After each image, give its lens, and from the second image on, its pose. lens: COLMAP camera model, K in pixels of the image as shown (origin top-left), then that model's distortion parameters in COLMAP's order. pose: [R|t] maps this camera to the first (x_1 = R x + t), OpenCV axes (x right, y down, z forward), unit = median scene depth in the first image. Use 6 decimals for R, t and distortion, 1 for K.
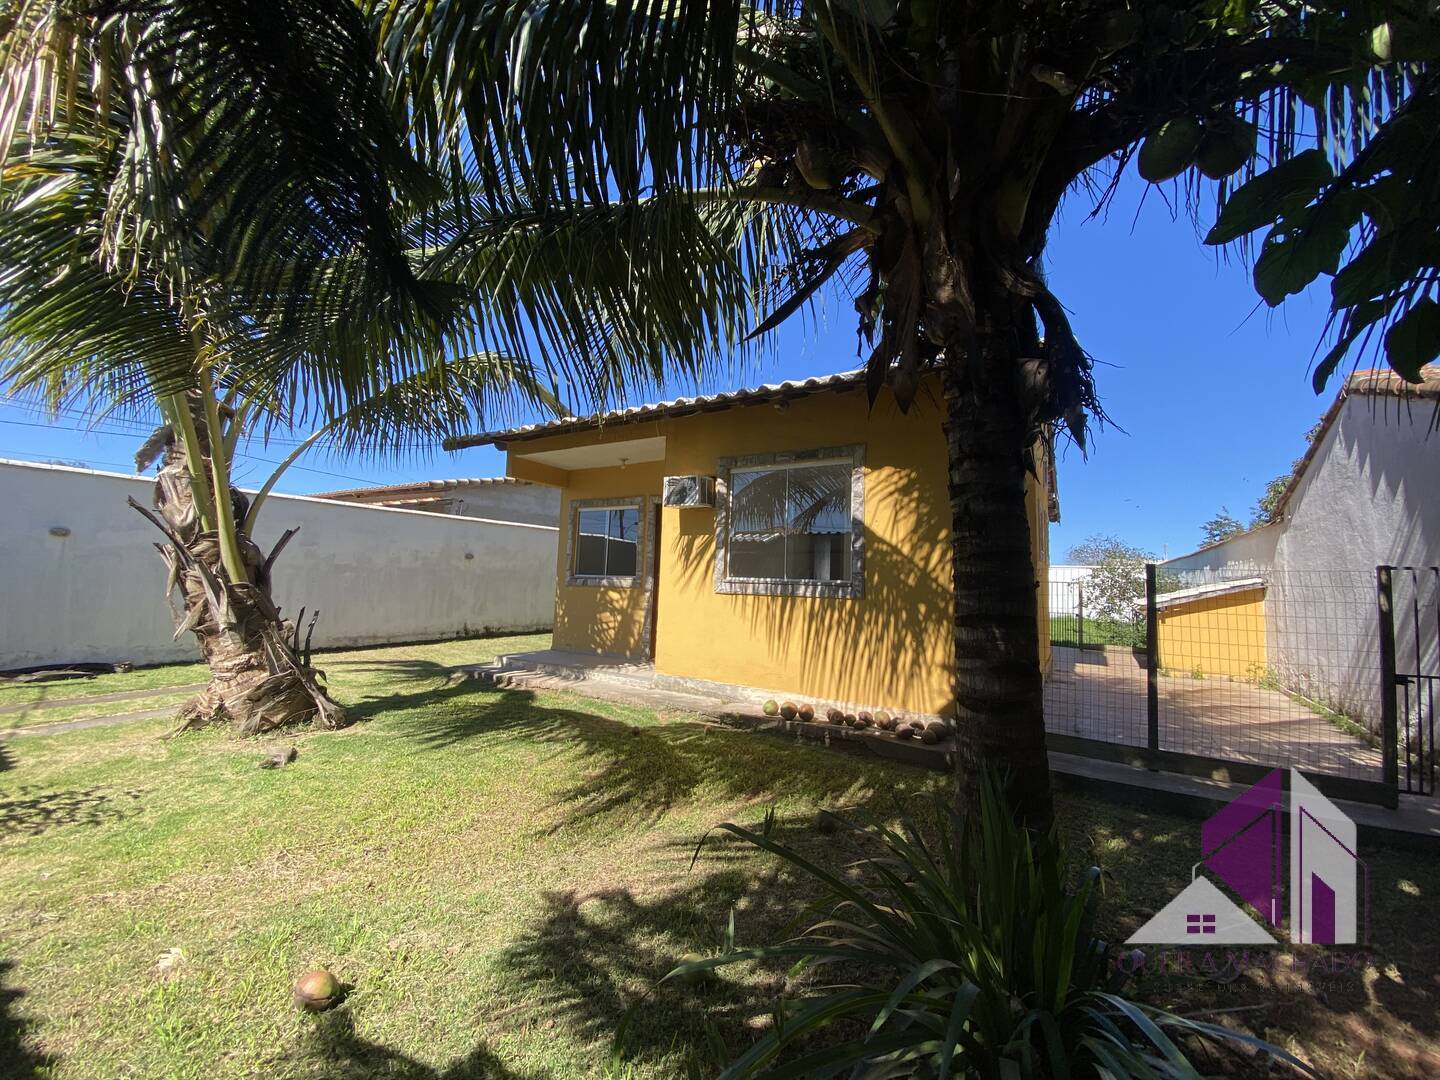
lens RADIAL K [[583.8, 0, 727.3], [0, 583.8, 523.2], [0, 0, 1]] dist [0.011069, -0.014803]
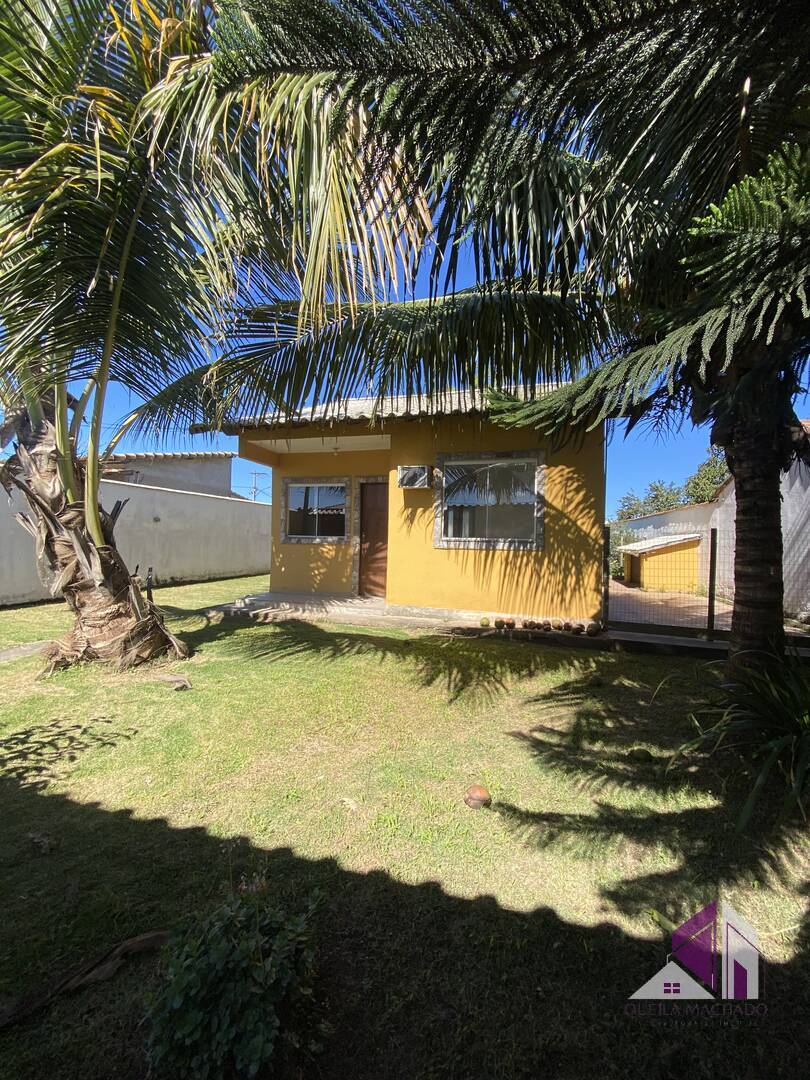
lens RADIAL K [[437.8, 0, 410.9], [0, 437.8, 535.8], [0, 0, 1]] dist [0.011069, -0.014803]
pose [[0.960904, -0.008582, 0.276750, -0.440023], [-0.018777, 0.995199, 0.096055, -0.014743], [-0.276246, -0.097496, 0.956129, -0.021067]]
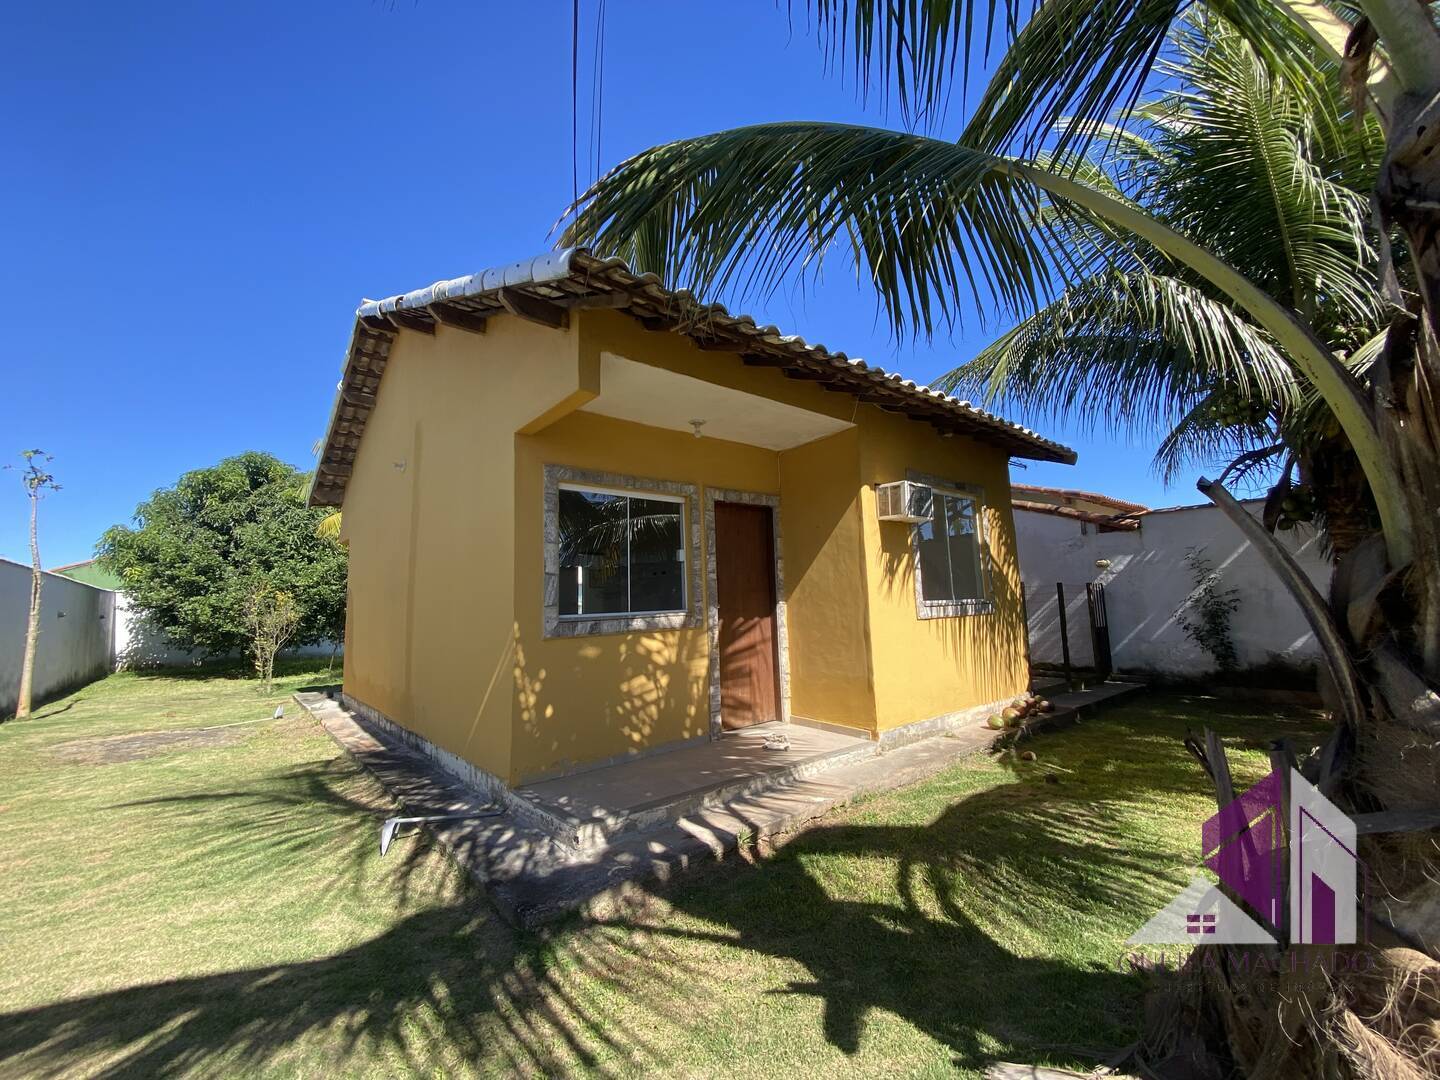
lens RADIAL K [[583.8, 0, 725.8], [0, 583.8, 524.1], [0, 0, 1]] dist [0.011069, -0.014803]
pose [[0.310986, 0.095657, 0.945588, -1.138507], [-0.052029, 0.995144, -0.083558, 0.077547], [-0.948989, -0.023212, 0.314453, 1.169463]]
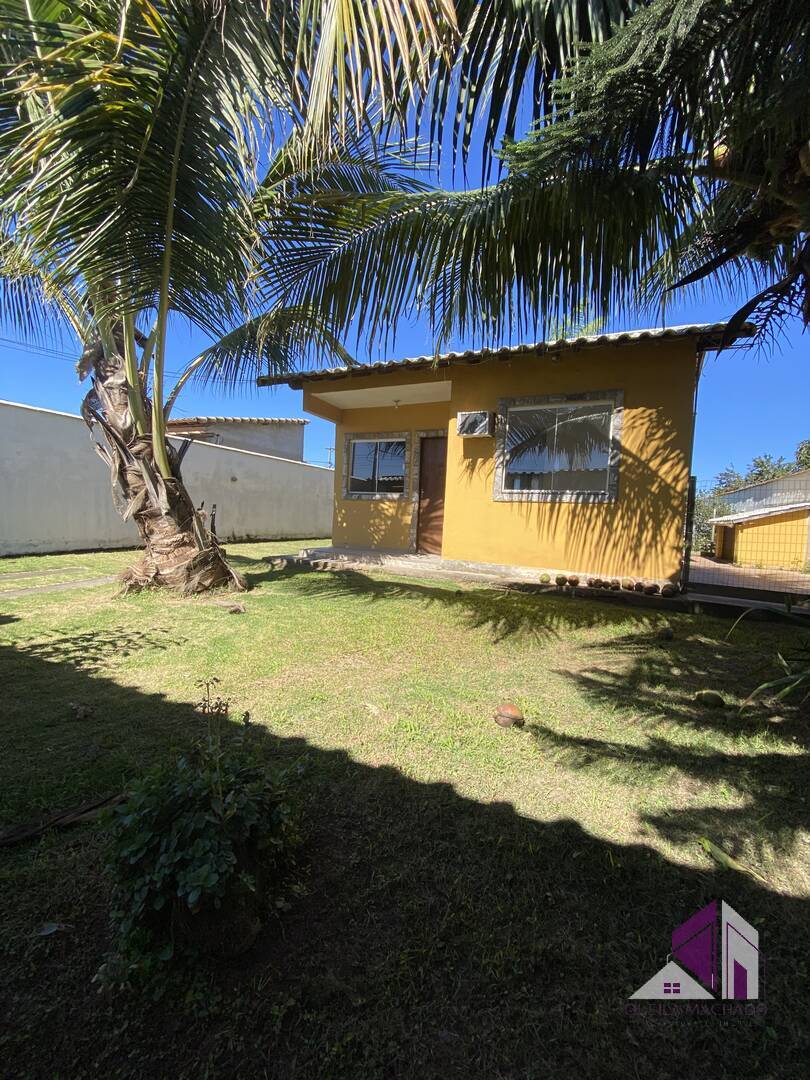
lens RADIAL K [[437.8, 0, 411.5], [0, 437.8, 536.3], [0, 0, 1]] dist [0.011069, -0.014803]
pose [[0.992739, 0.009162, 0.119942, -0.394402], [-0.026855, 0.988810, 0.146740, 0.067497], [-0.117256, -0.148896, 0.981876, -0.003754]]
